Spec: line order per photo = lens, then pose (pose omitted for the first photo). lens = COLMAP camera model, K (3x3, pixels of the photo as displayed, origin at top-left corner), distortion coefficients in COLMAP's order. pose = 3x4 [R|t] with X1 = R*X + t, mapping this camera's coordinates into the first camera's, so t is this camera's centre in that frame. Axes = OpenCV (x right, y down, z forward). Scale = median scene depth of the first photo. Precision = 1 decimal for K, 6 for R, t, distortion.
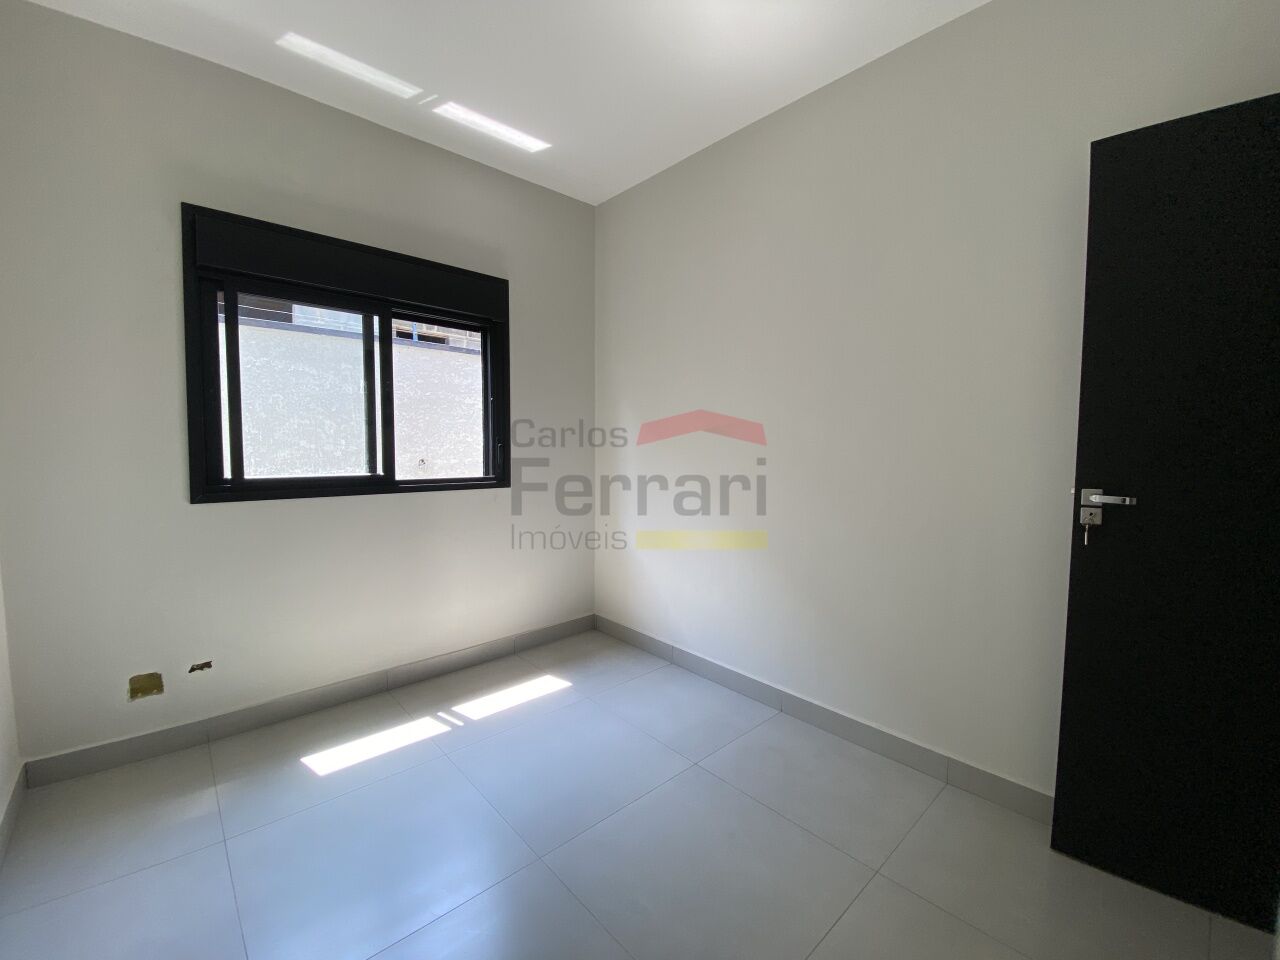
lens RADIAL K [[520.6, 0, 640.6], [0, 520.6, 481.0], [0, 0, 1]] dist [0.001493, 0.000041]
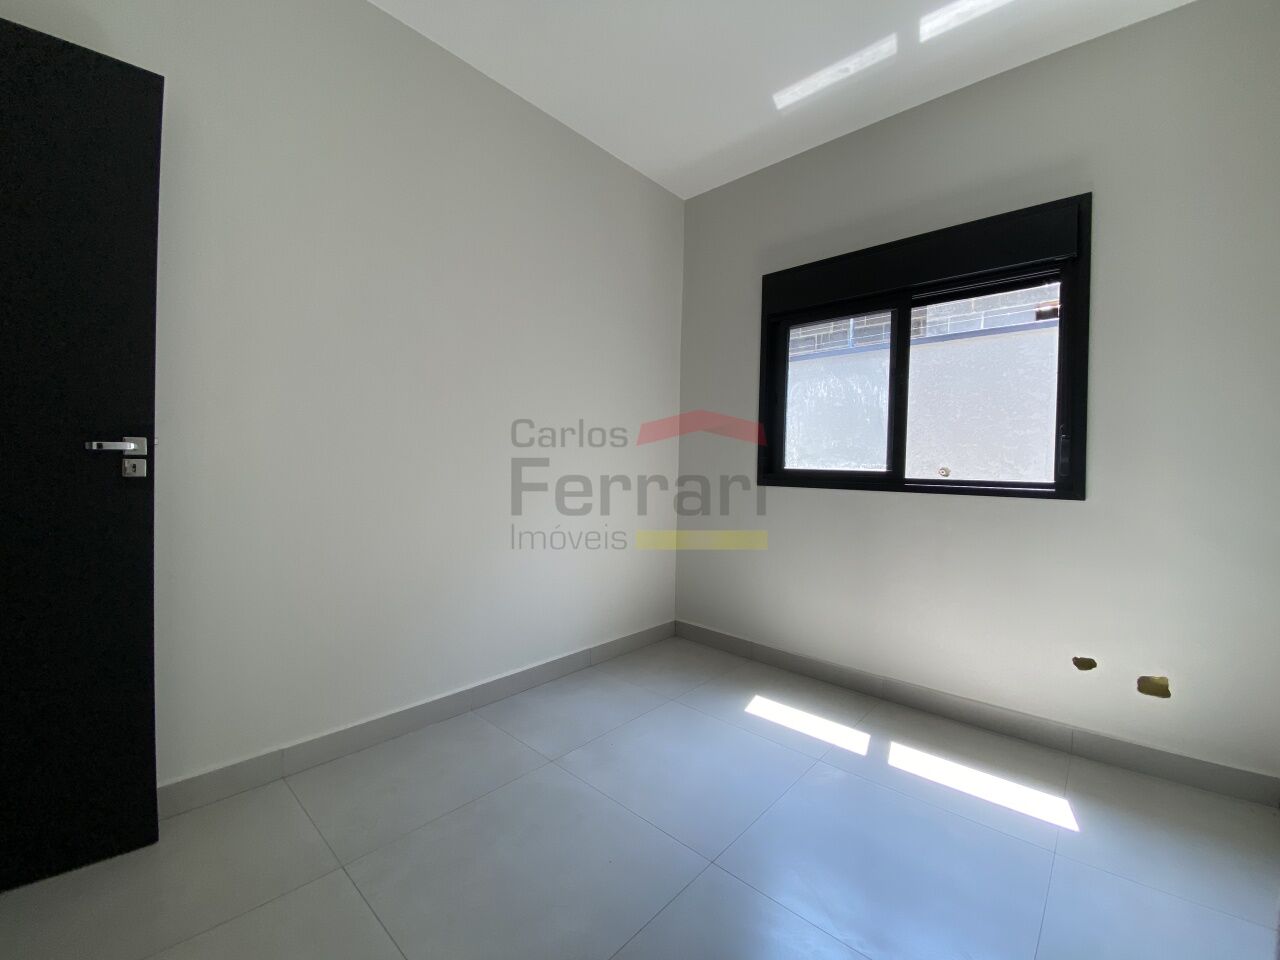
lens RADIAL K [[520.6, 0, 631.2], [0, 520.6, 460.9], [0, 0, 1]] dist [0.001493, 0.000041]
pose [[0.105423, 0.011759, -0.994358, 0.414363], [-0.061677, 0.998082, 0.005264, -0.007112], [0.992513, 0.060774, 0.105946, 0.416958]]
